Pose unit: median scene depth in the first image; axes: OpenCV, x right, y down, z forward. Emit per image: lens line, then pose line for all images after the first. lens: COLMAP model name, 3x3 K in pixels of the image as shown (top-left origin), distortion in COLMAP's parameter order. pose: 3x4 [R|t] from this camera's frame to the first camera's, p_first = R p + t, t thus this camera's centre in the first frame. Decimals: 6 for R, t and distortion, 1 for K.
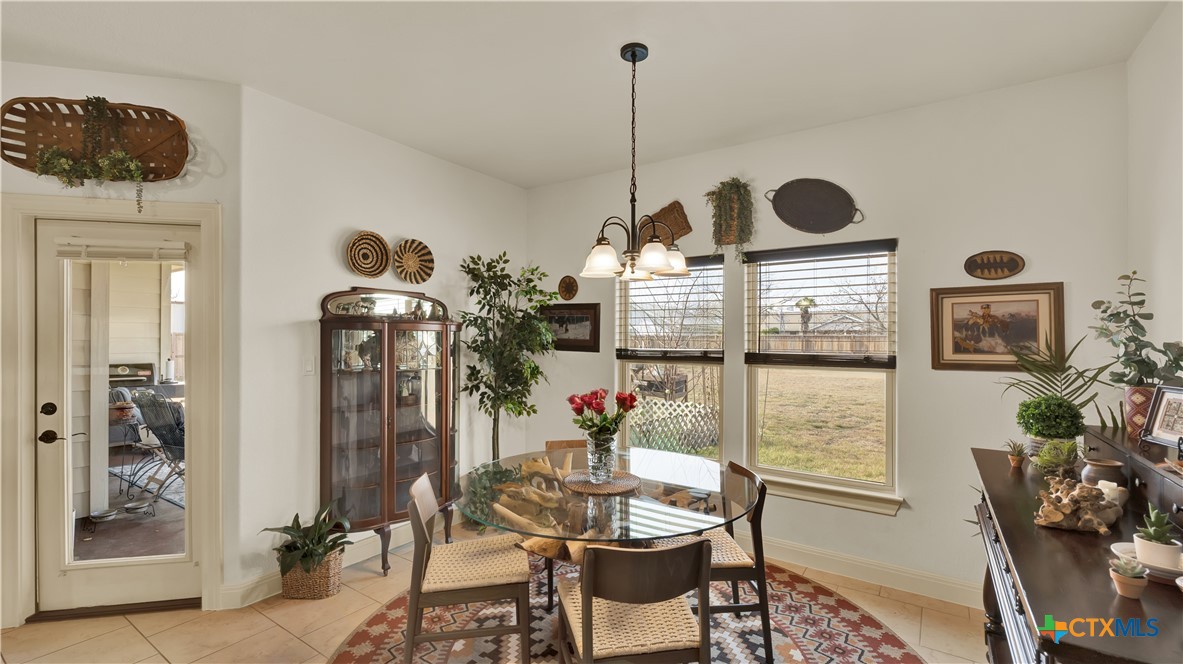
lens RADIAL K [[502.6, 0, 587.5], [0, 502.6, 327.7], [0, 0, 1]] dist [0.001343, 0.000362]
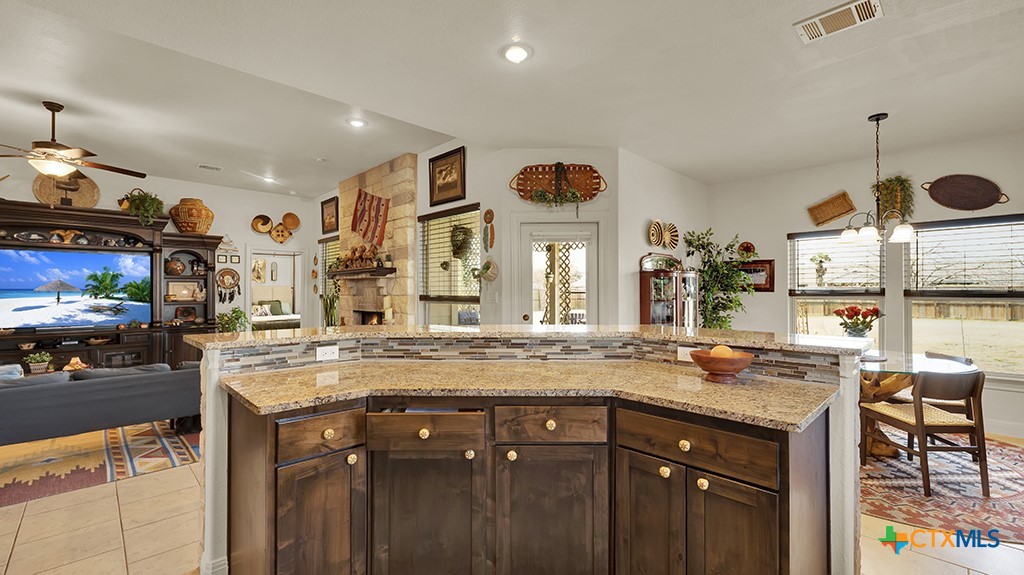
lens RADIAL K [[435.0, 0, 508.4], [0, 435.0, 286.9], [0, 0, 1]] dist [0.001343, 0.000362]
pose [[0.978040, -0.007623, -0.208276, -0.604840], [0.008873, 0.999948, 0.005068, 0.024884], [0.208226, -0.006805, 0.978057, -0.560771]]
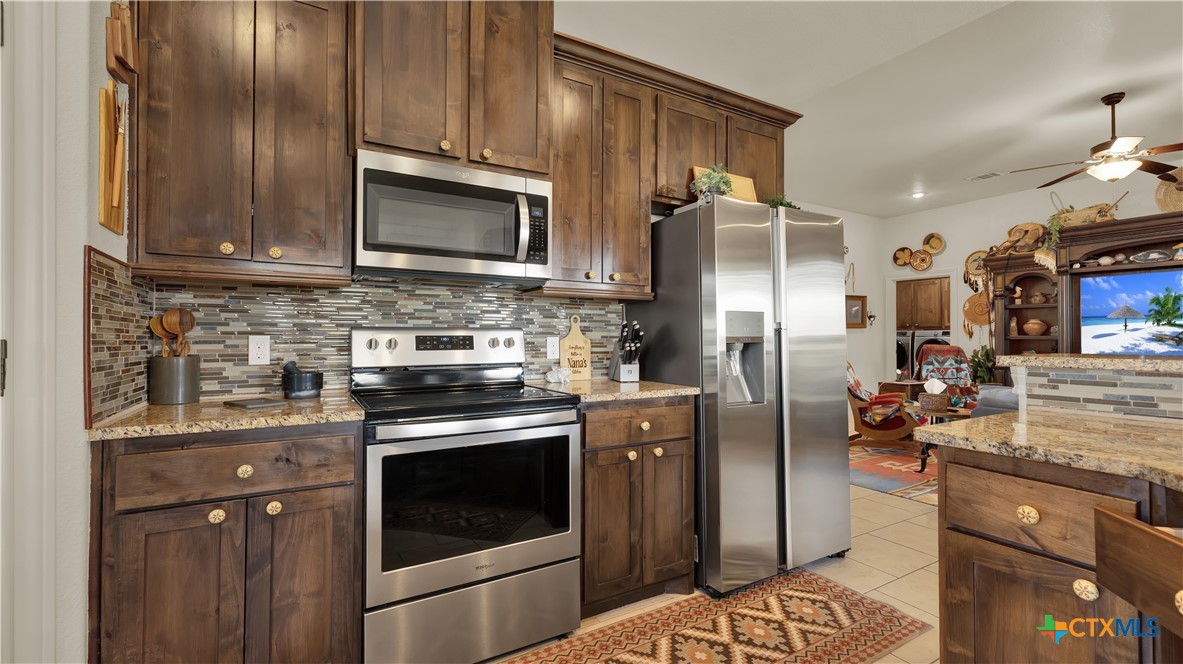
lens RADIAL K [[502.6, 0, 593.1], [0, 502.6, 331.8], [0, 0, 1]] dist [0.001343, 0.000362]
pose [[-0.430974, -0.015166, -0.902237, -0.497465], [0.008828, 0.999740, -0.021022, 0.083814], [0.902321, -0.017025, -0.430728, -0.216053]]
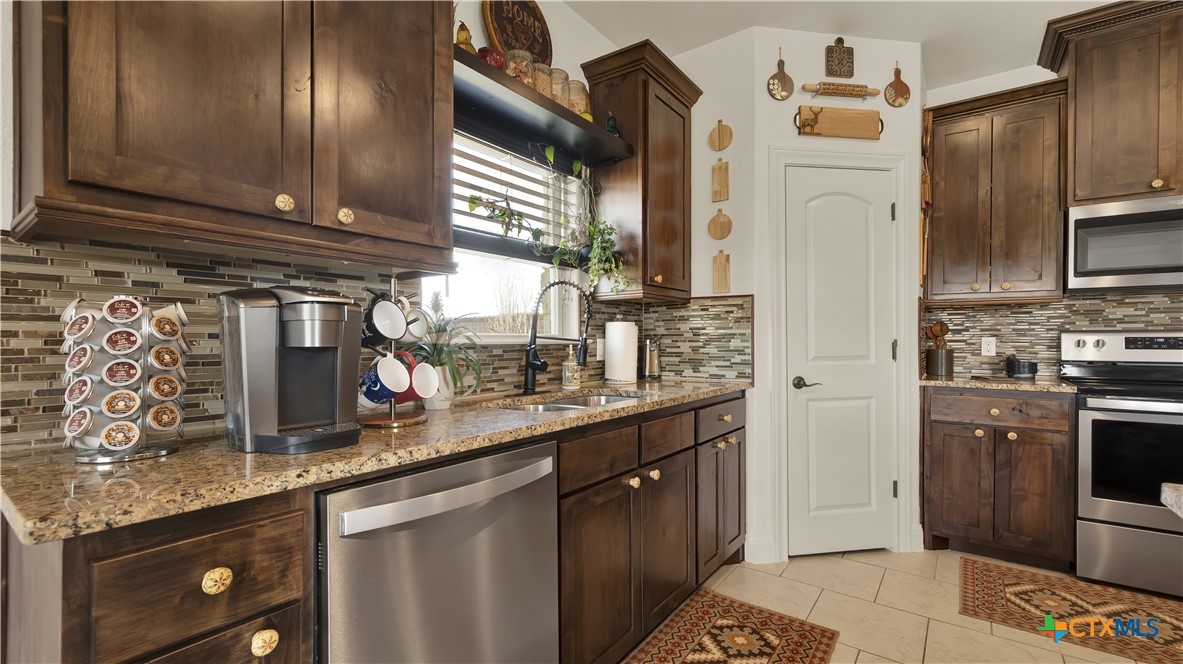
lens RADIAL K [[502.6, 0, 600.5], [0, 502.6, 341.4], [0, 0, 1]] dist [0.001343, 0.000362]
pose [[-0.999520, -0.005011, 0.030573, -0.171628], [-0.005146, 0.999977, -0.004342, 0.087782], [-0.030551, -0.004497, -0.999523, 0.127270]]
